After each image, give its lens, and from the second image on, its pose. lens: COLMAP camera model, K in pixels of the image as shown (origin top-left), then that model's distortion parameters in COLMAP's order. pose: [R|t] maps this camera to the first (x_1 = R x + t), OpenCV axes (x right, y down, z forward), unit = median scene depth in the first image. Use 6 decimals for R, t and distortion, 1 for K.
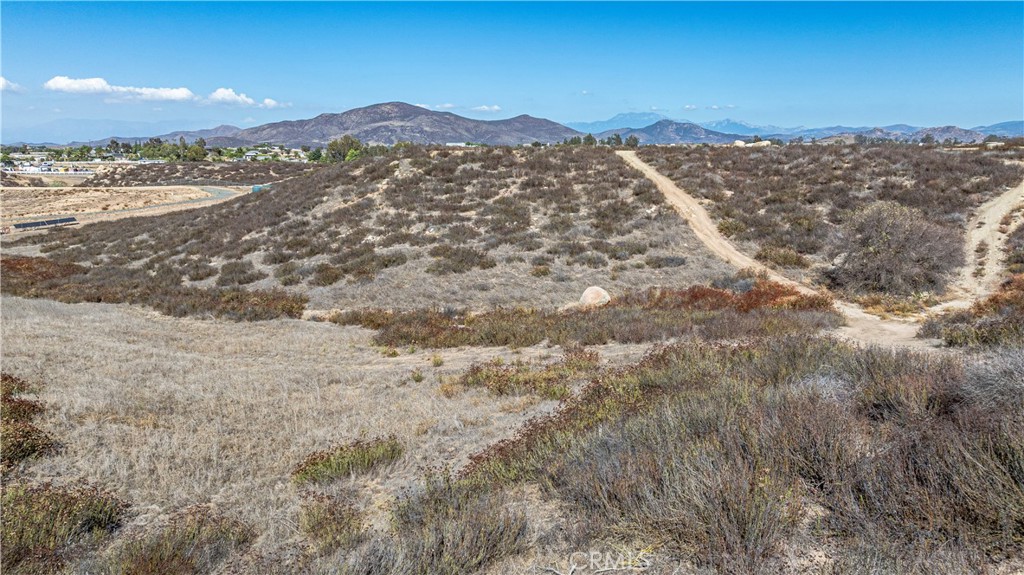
lens RADIAL K [[711.4, 0, 509.3], [0, 711.4, 288.9], [0, 0, 1]] dist [-0.002879, 0.010273]
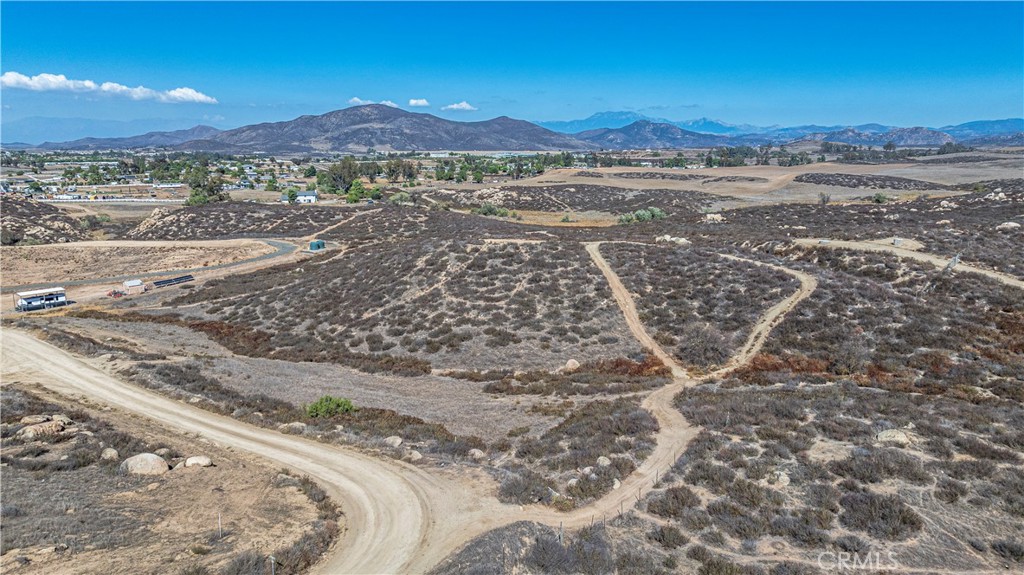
lens RADIAL K [[711.4, 0, 514.0], [0, 711.4, 285.8], [0, 0, 1]] dist [-0.002879, 0.010273]
pose [[0.999352, -0.005489, 0.035571, -0.086476], [0.005600, 0.999980, -0.003007, -0.143726], [-0.035554, 0.003204, 0.999363, -0.750599]]
